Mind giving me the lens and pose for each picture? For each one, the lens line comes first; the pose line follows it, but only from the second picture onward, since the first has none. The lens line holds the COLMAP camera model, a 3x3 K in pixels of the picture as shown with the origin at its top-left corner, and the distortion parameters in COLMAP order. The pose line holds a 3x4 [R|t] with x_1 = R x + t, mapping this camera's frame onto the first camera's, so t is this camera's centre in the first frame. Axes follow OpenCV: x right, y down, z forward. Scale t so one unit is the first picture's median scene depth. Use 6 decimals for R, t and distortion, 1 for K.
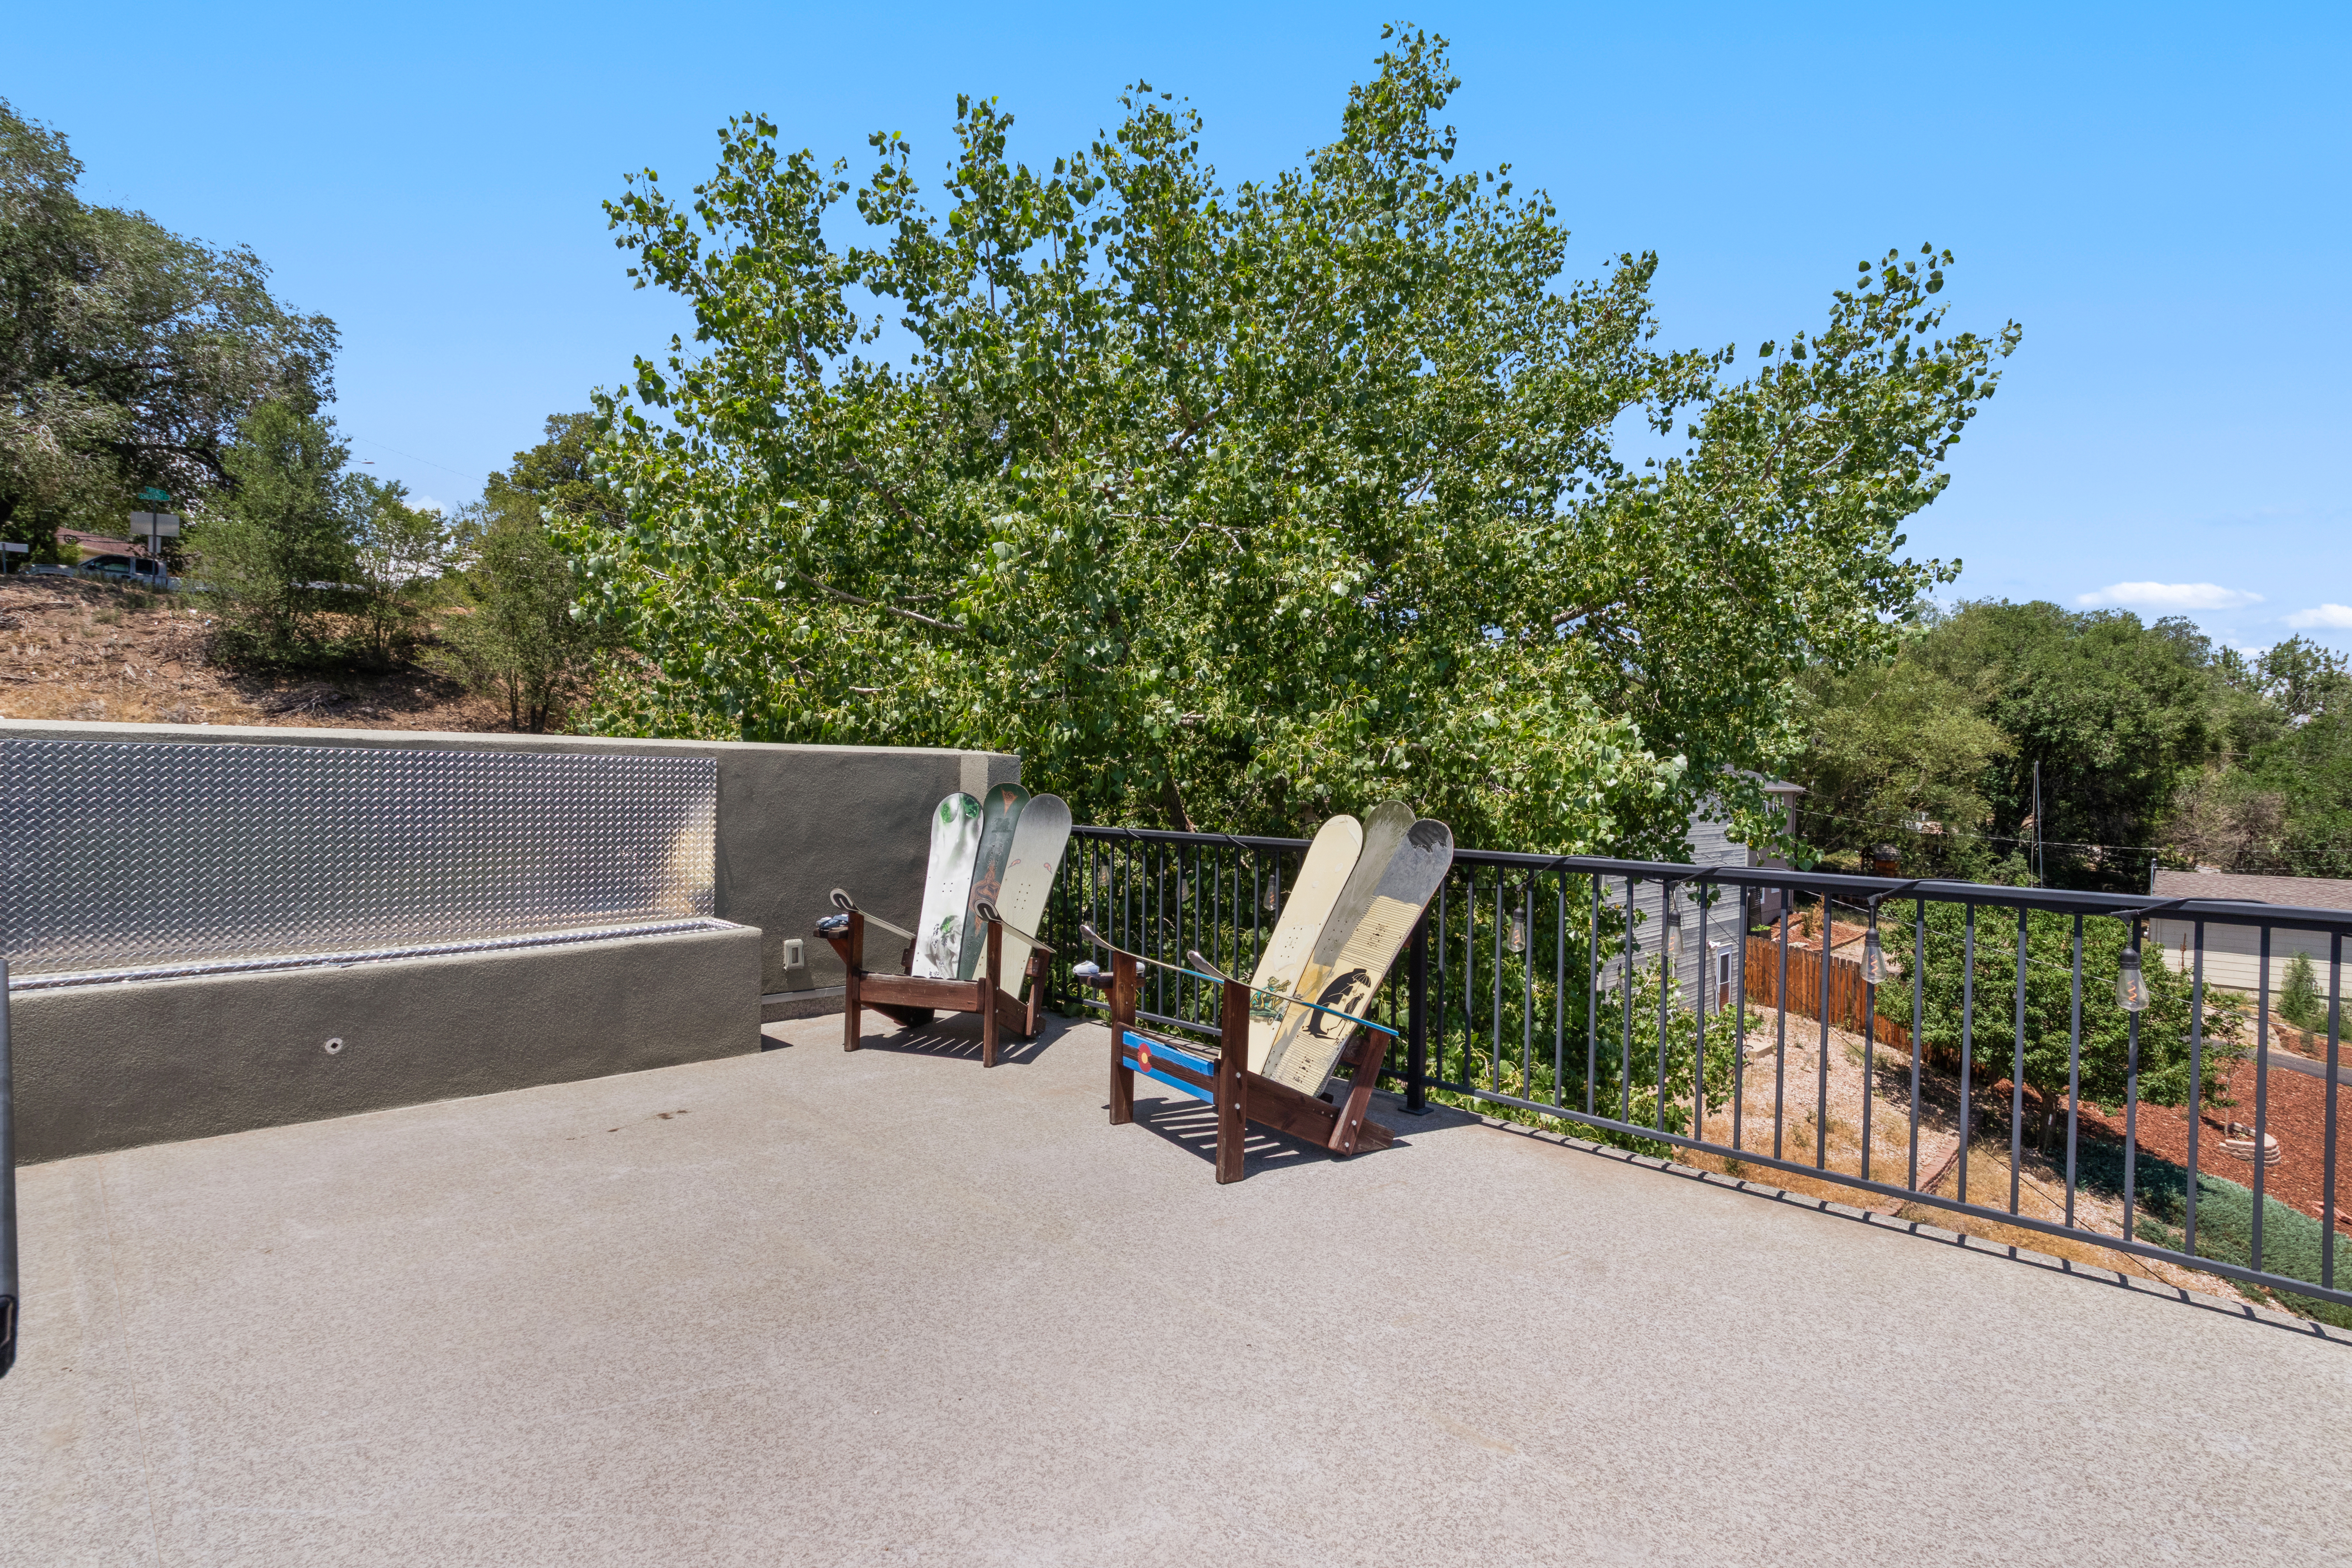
lens RADIAL K [[1107.7, 0, 1139.1], [0, 1107.7, 786.7], [0, 0, 1]] dist [-0.000088, -0.001143]
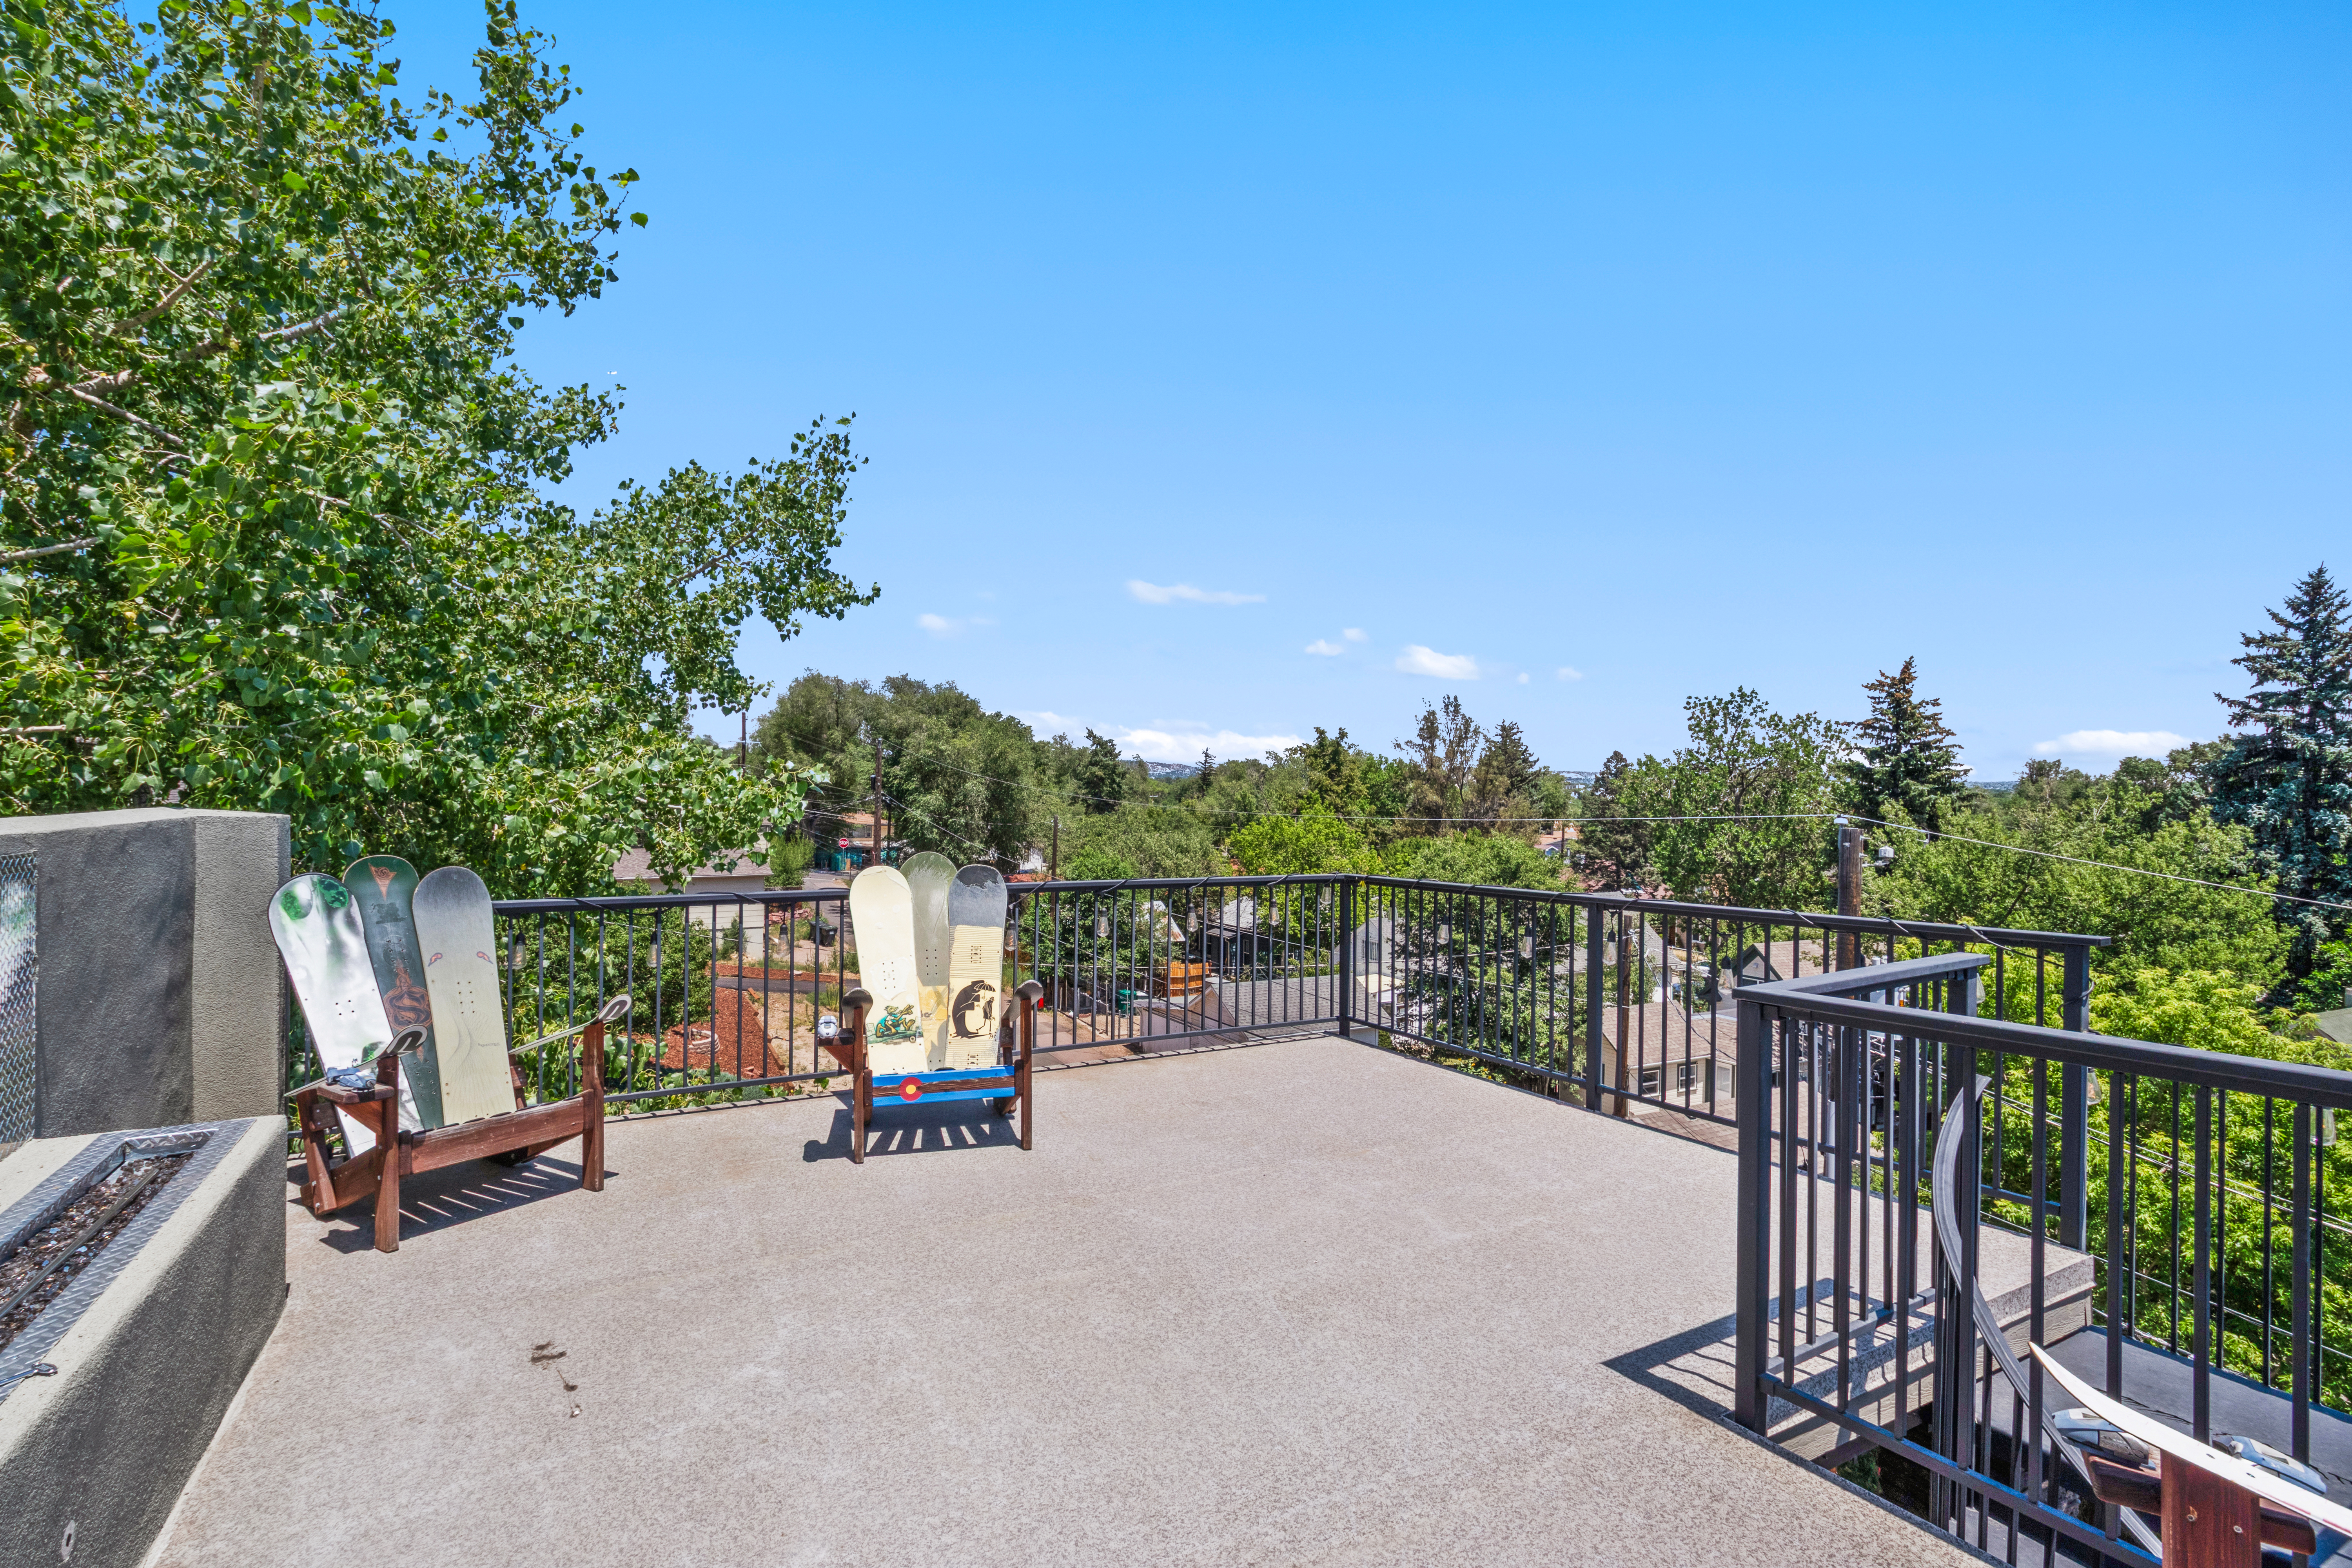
lens RADIAL K [[1083.6, 0, 1146.4], [0, 1083.6, 782.2], [0, 0, 1]] dist [-0.011119, 0.006666]
pose [[0.291100, -0.006095, 0.956673, -1.032813], [0.005092, 0.999975, 0.004821, -0.084367], [-0.956679, 0.003468, 0.291124, 0.437108]]
